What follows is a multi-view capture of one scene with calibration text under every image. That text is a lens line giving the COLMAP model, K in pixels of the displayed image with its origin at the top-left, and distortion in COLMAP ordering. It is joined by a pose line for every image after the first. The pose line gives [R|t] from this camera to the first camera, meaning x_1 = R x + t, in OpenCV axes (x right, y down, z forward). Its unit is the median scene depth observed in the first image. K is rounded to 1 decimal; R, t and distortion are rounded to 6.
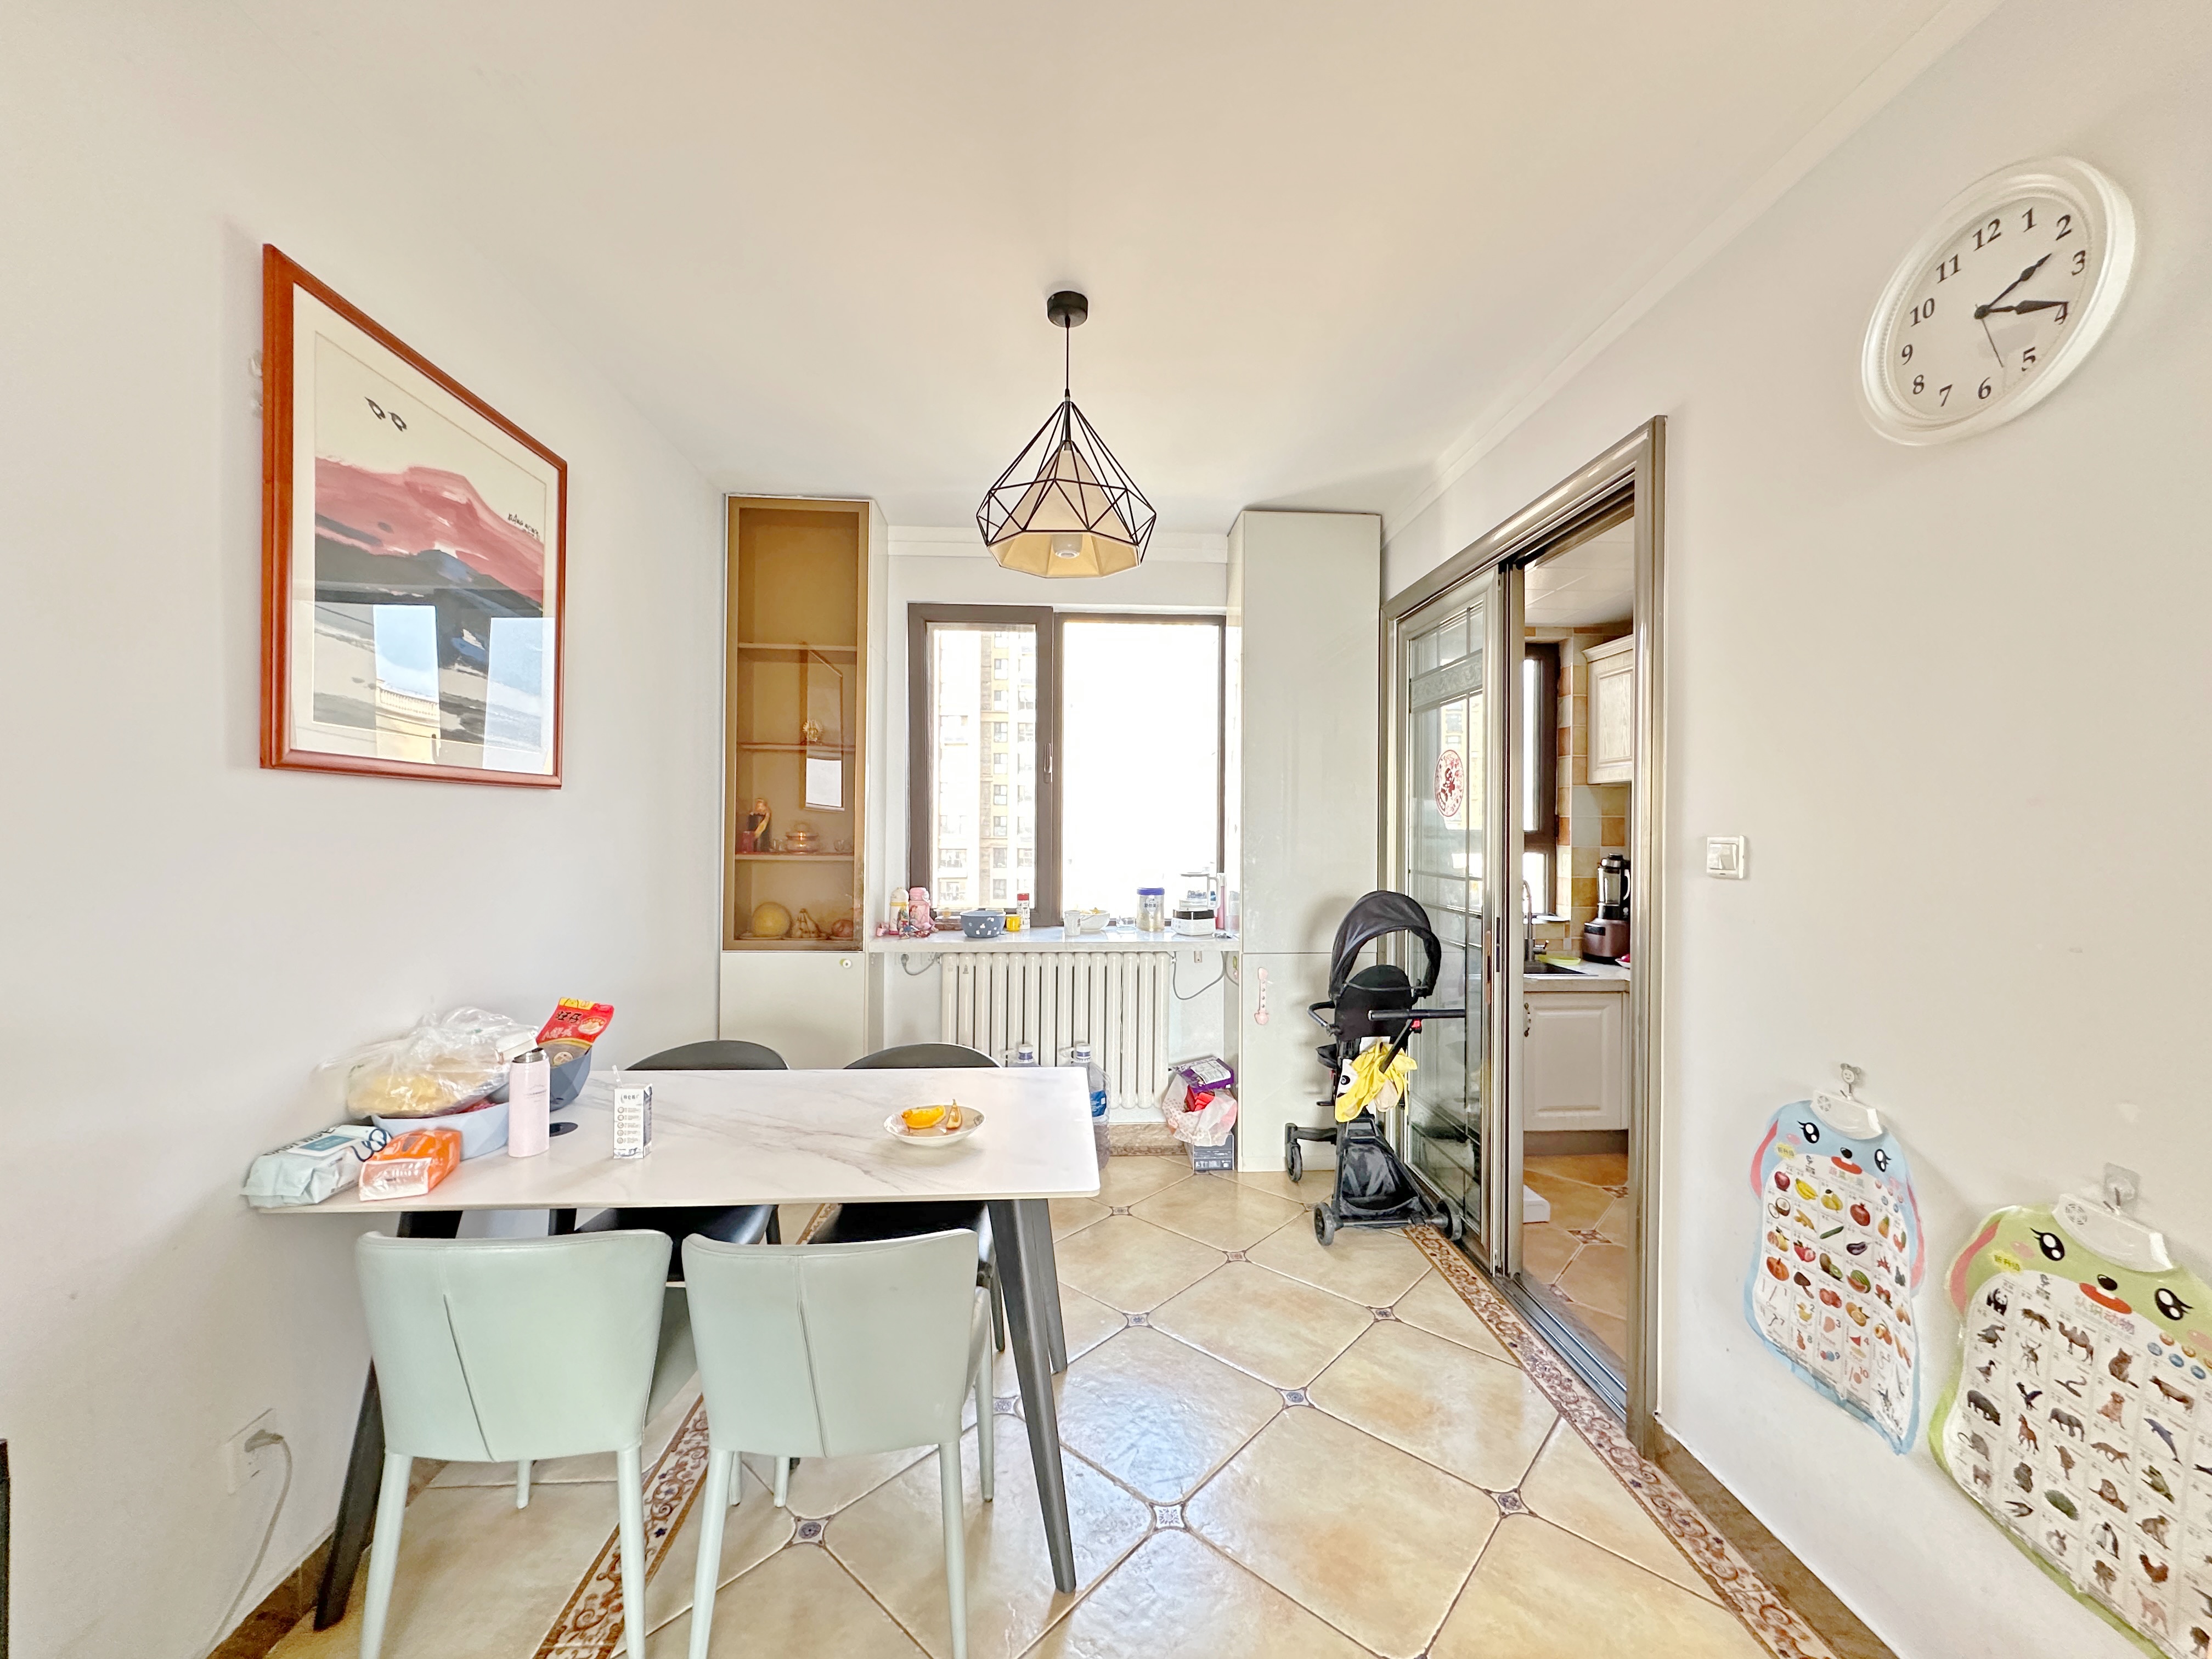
lens RADIAL K [[878.4, 0, 1109.9], [0, 878.4, 831.8], [0, 0, 1]] dist [0.002386, 0.000361]
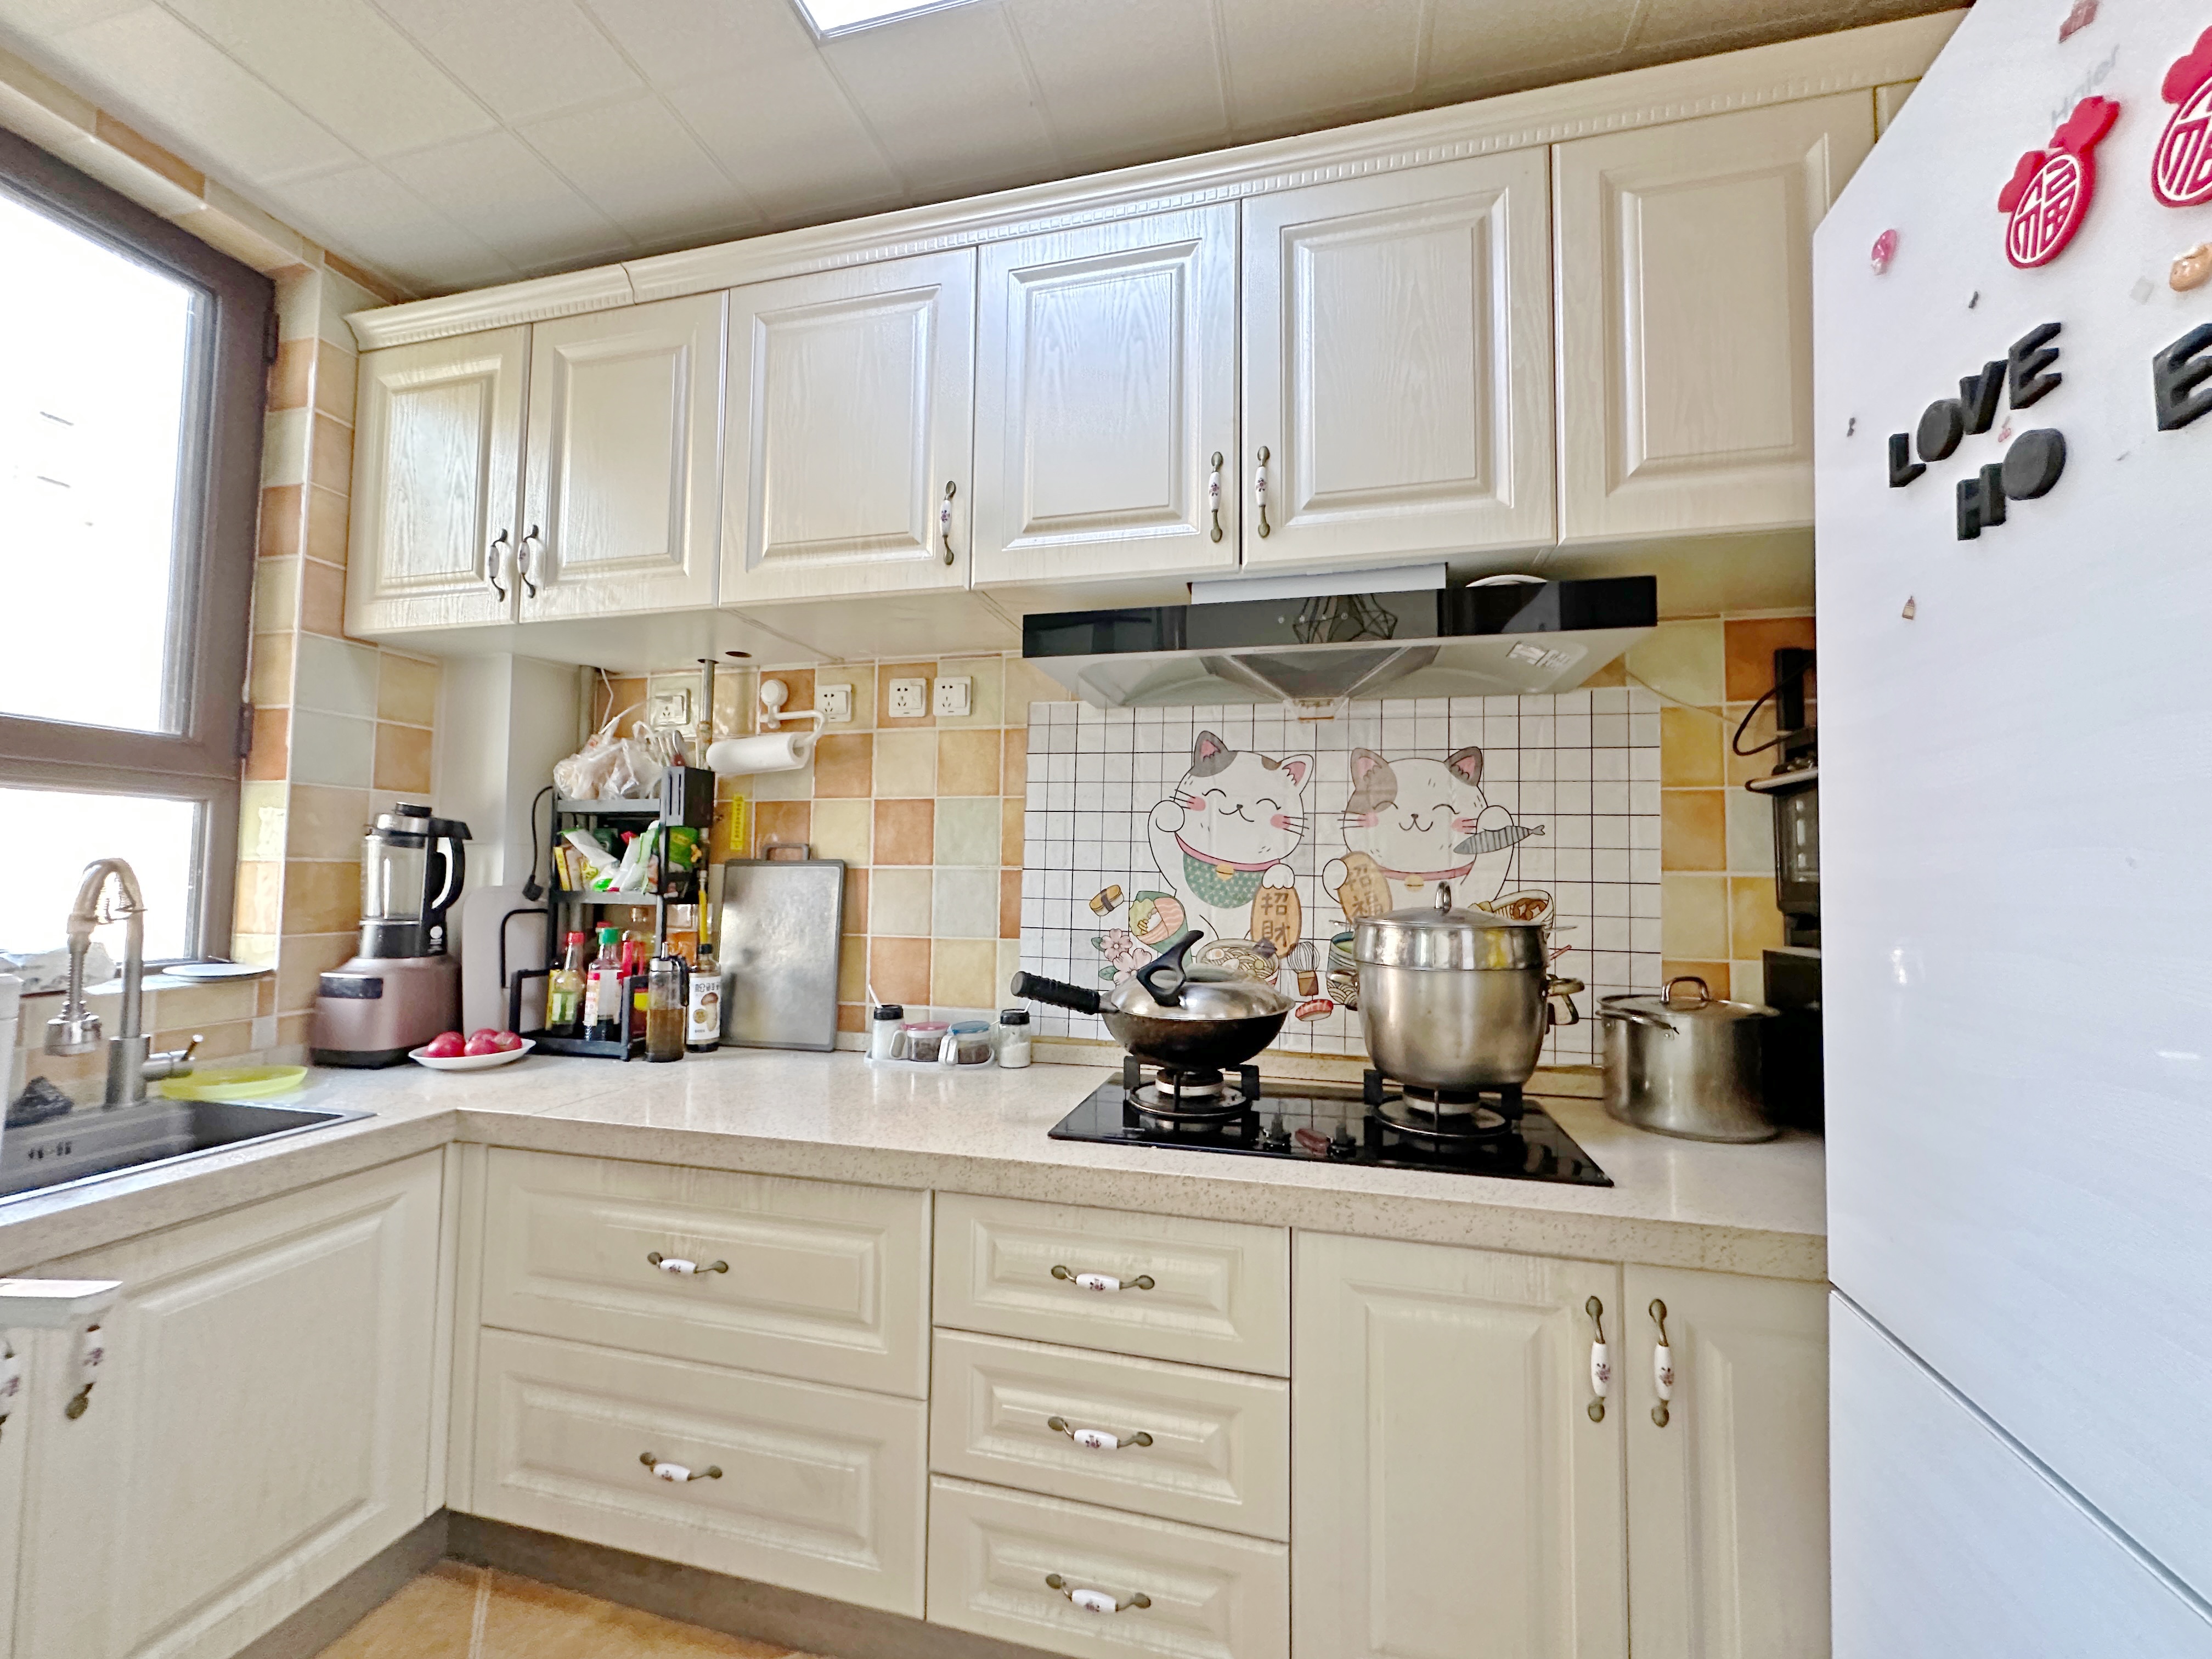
lens RADIAL K [[878.4, 0, 1104.1], [0, 878.4, 831.1], [0, 0, 1]] dist [0.002386, 0.000361]
pose [[0.306789, 0.047040, 0.950614, 0.265527], [-0.009194, 0.998878, -0.046461, 0.054461], [-0.951733, 0.005514, 0.306877, 0.537350]]
